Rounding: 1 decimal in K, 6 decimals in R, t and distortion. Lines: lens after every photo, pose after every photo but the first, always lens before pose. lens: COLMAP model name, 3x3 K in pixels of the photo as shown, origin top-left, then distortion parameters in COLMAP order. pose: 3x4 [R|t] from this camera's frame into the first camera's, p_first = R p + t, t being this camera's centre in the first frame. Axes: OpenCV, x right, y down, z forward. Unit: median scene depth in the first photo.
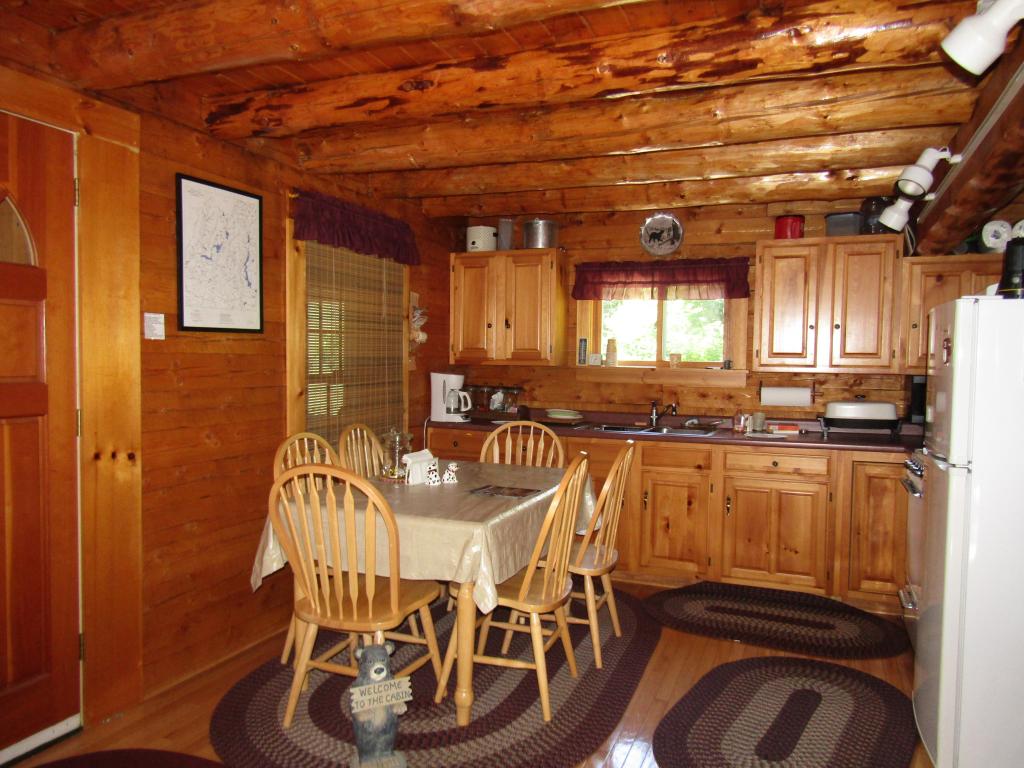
lens RADIAL K [[728.0, 0, 518.3], [0, 728.0, 383.9], [0, 0, 1]] dist [-0.009665, 0.001696]
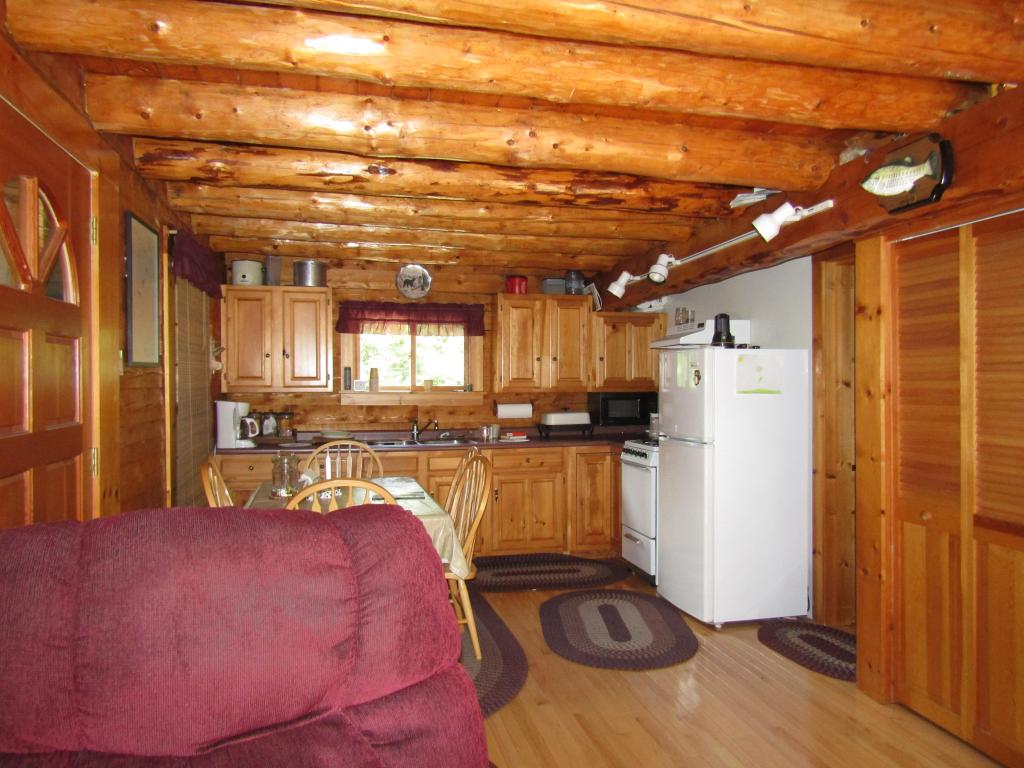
lens RADIAL K [[728.0, 0, 510.3], [0, 728.0, 388.2], [0, 0, 1]] dist [-0.009665, 0.001696]
pose [[0.817773, -0.019762, 0.575202, -0.495942], [0.033699, 0.999340, -0.013577, -0.007768], [-0.574554, 0.030487, 0.817899, -0.103372]]
